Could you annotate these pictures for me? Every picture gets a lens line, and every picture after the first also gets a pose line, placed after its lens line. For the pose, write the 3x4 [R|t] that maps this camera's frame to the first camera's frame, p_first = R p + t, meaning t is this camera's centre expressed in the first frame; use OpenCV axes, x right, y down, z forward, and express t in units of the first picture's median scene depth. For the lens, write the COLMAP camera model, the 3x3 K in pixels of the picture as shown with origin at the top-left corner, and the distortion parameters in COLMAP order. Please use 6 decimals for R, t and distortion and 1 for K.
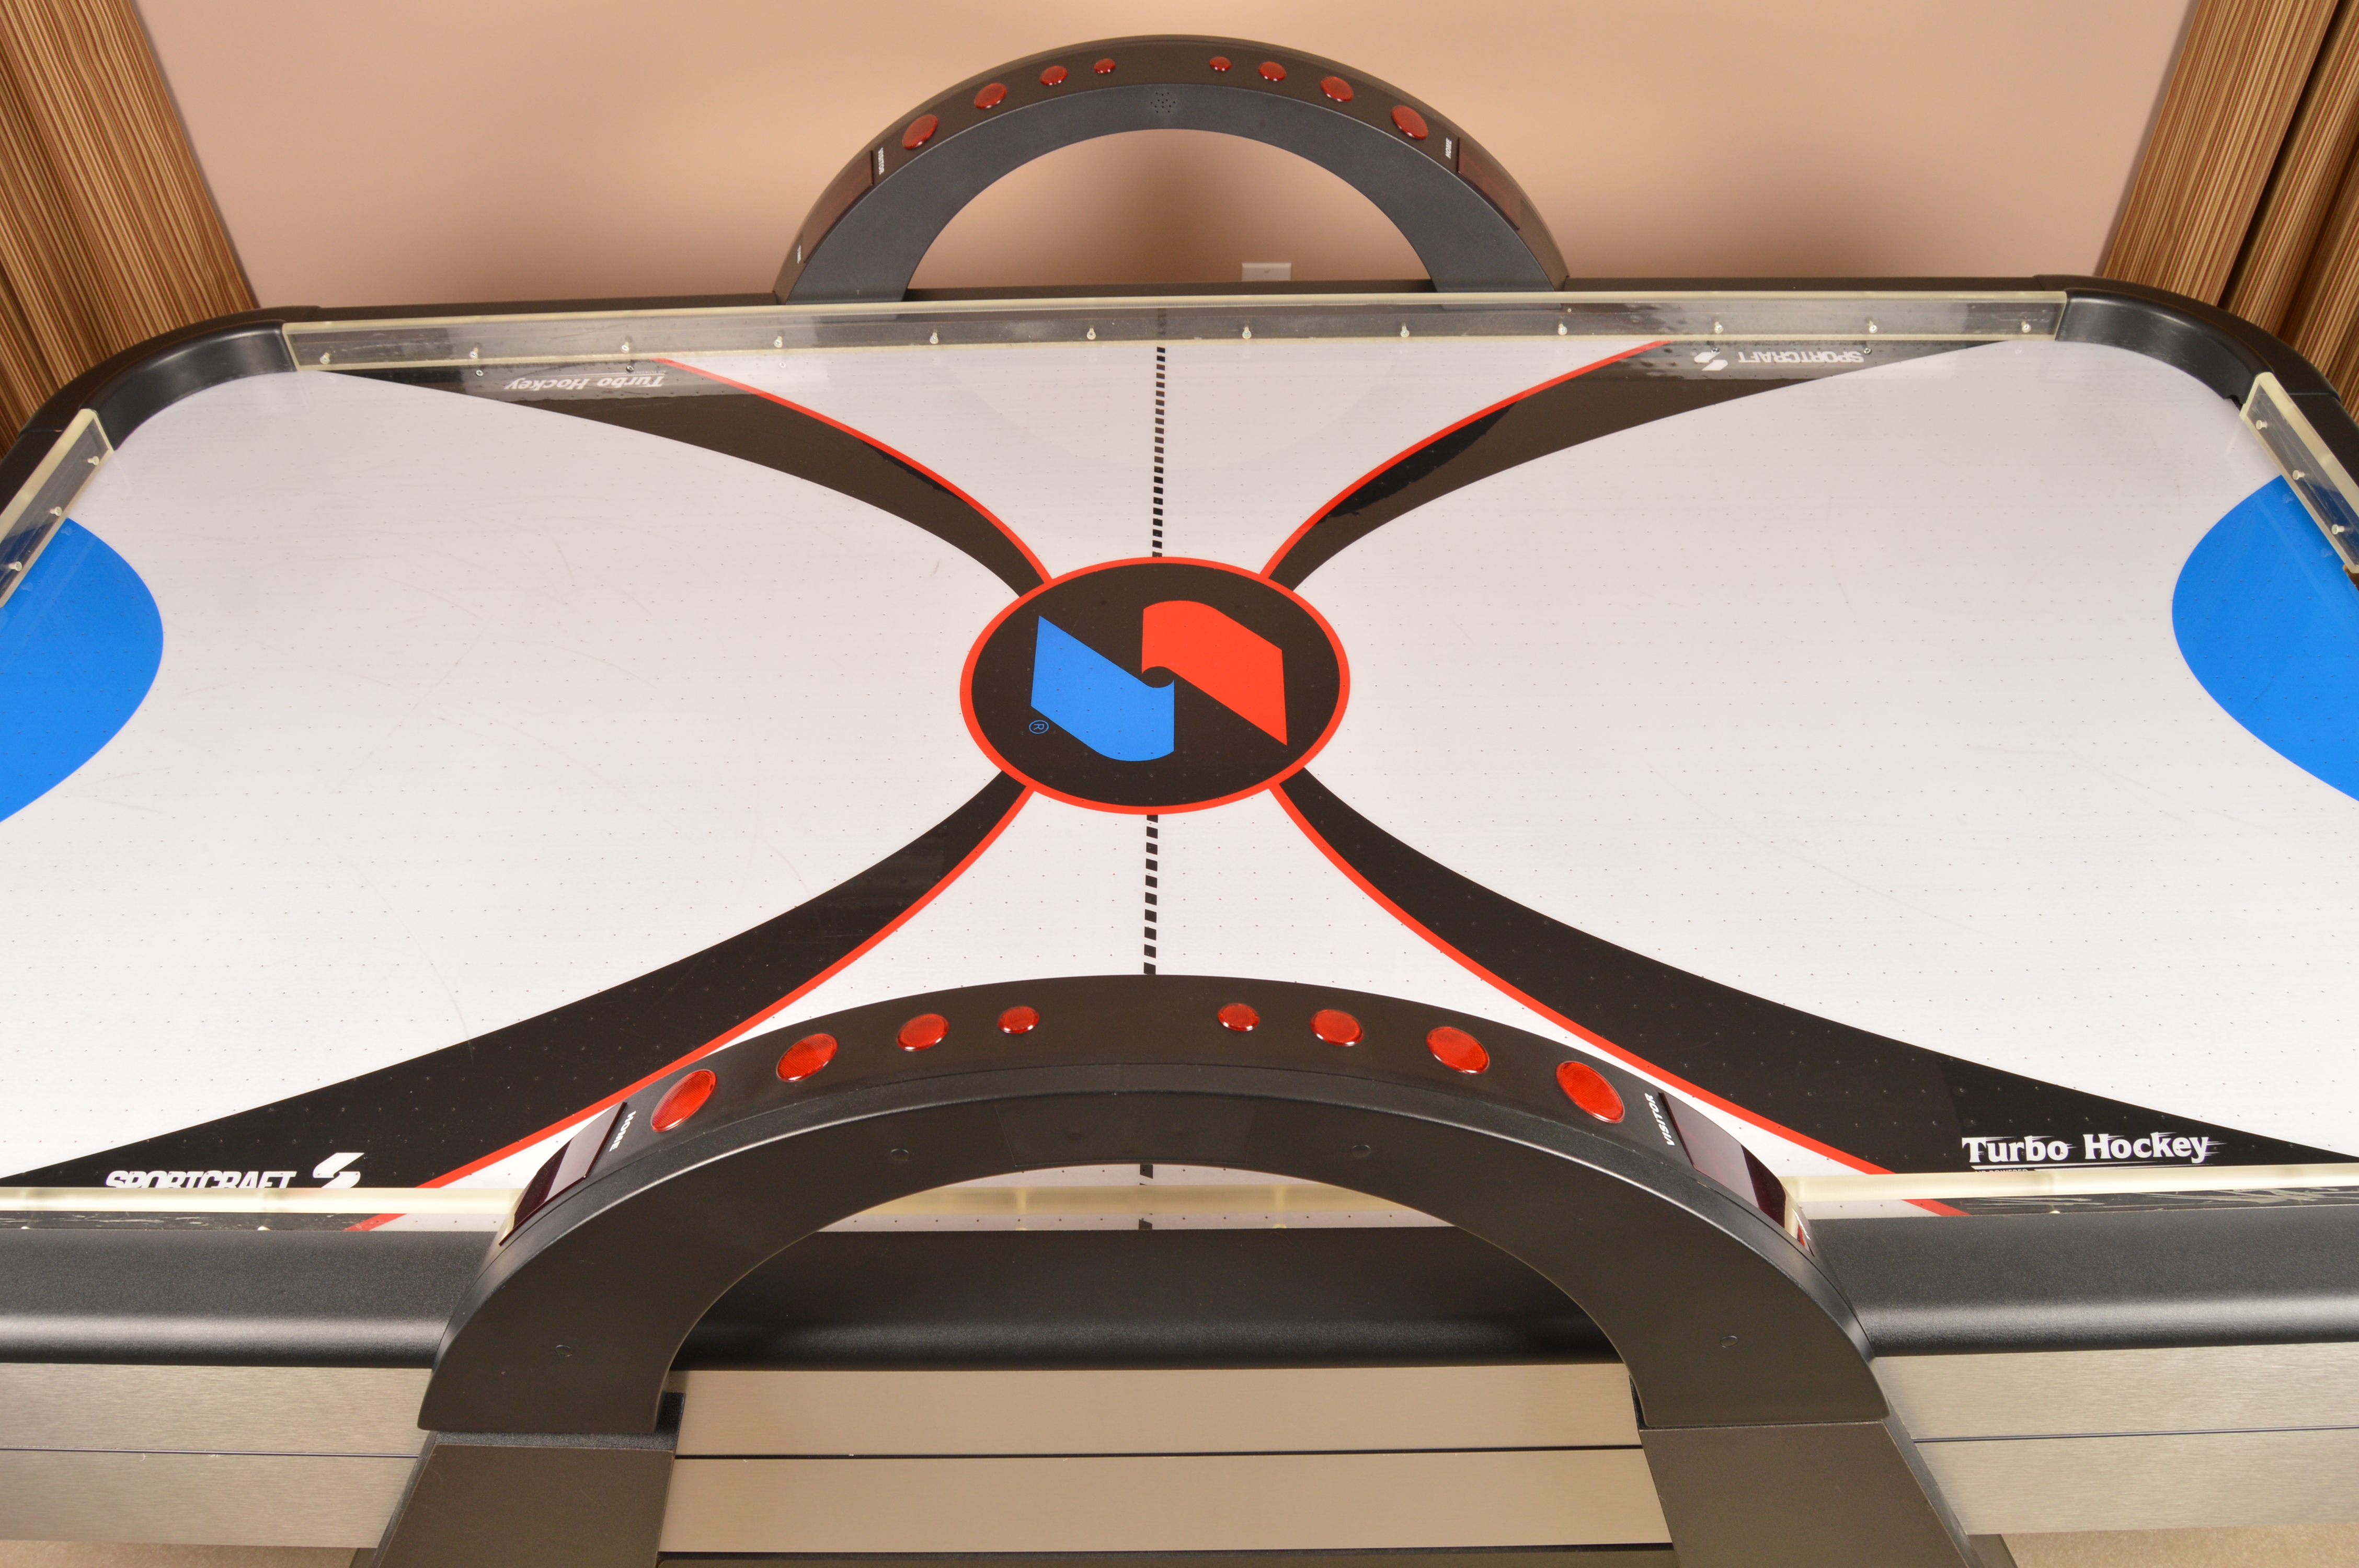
lens RADIAL K [[1824.5, 0, 1179.5], [0, 1824.5, 784.0], [0, 0, 1]] dist [-0.068156, 0.002624]
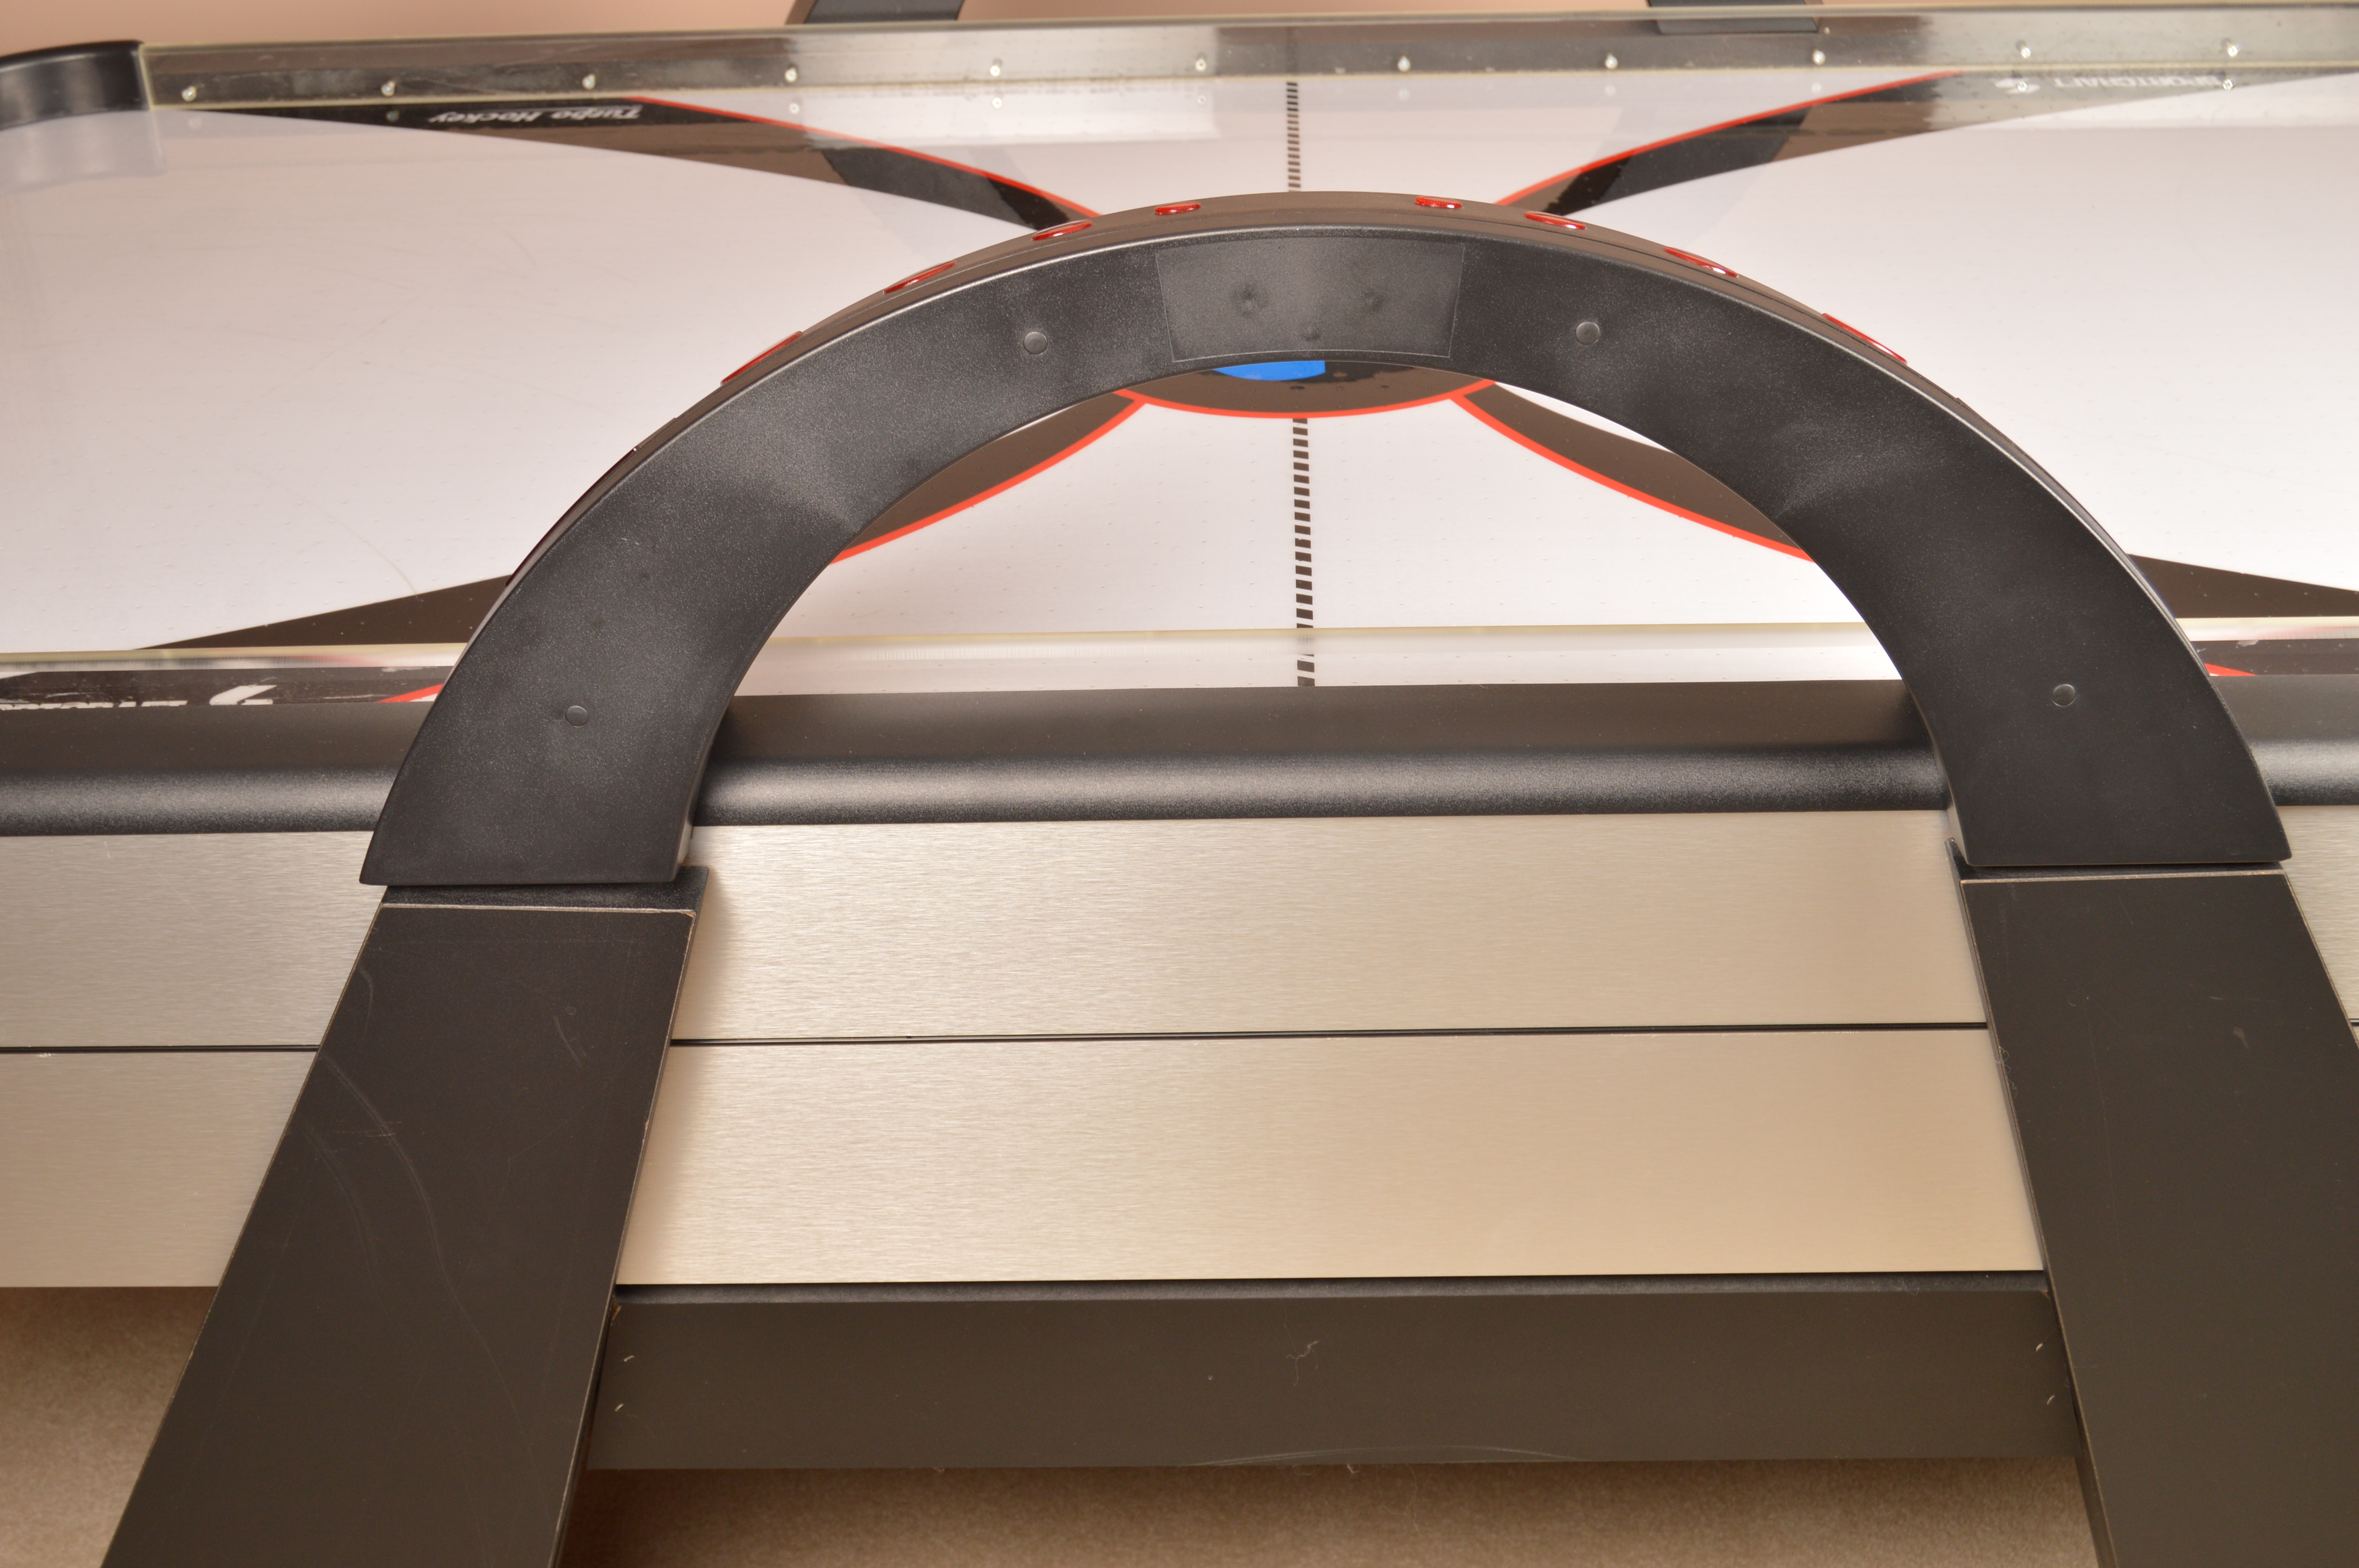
lens RADIAL K [[3035.3, 0, 1179.5], [0, 3035.3, 784.0], [0, 0, 1]] dist [-0.067119, 0.068649]
pose [[0.999722, 0.005892, -0.022827, -0.028261], [-0.011784, 0.963514, -0.267399, 0.407980], [0.020419, 0.267593, 0.963316, -0.153933]]
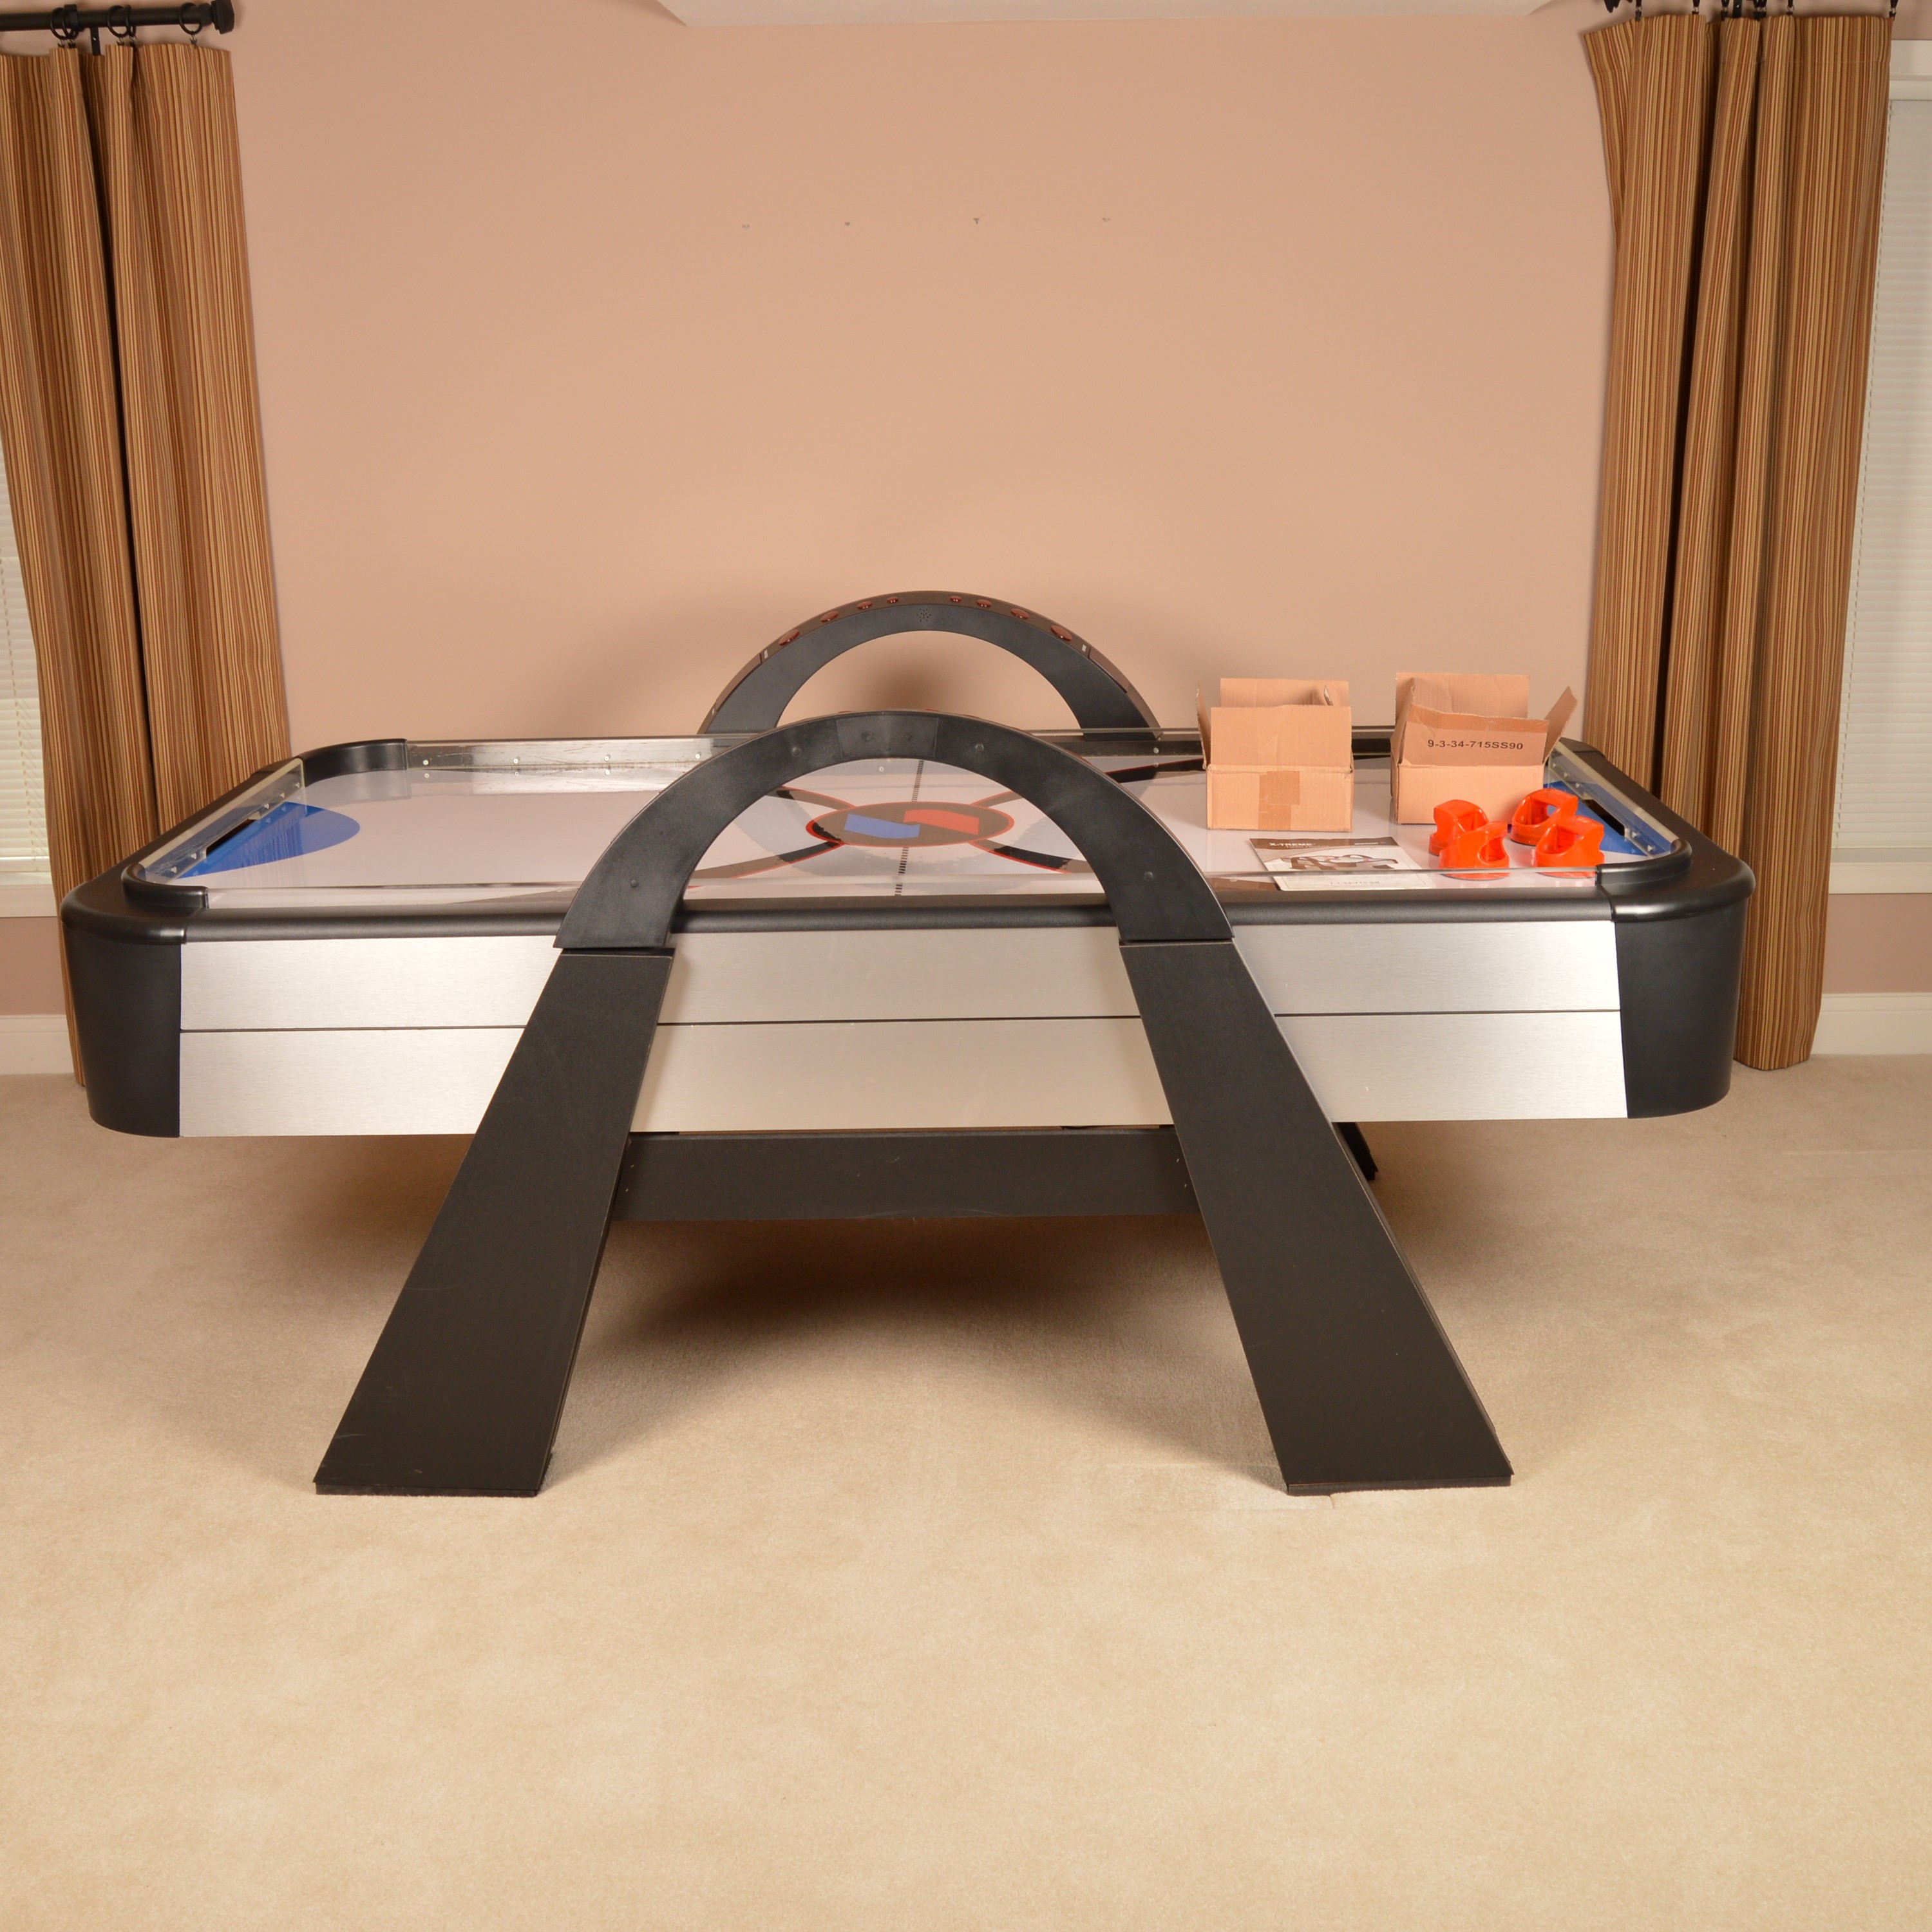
lens RADIAL K [[2411.0, 0, 966.0], [0, 2411.0, 966.0], [0, 0, 1]] dist [-0.086709, 0.057206]
pose [[0.999876, 0.007776, -0.013702, 0.068372], [-0.013554, 0.867916, -0.496526, 1.117479], [0.008031, 0.496650, 0.867914, -0.923530]]
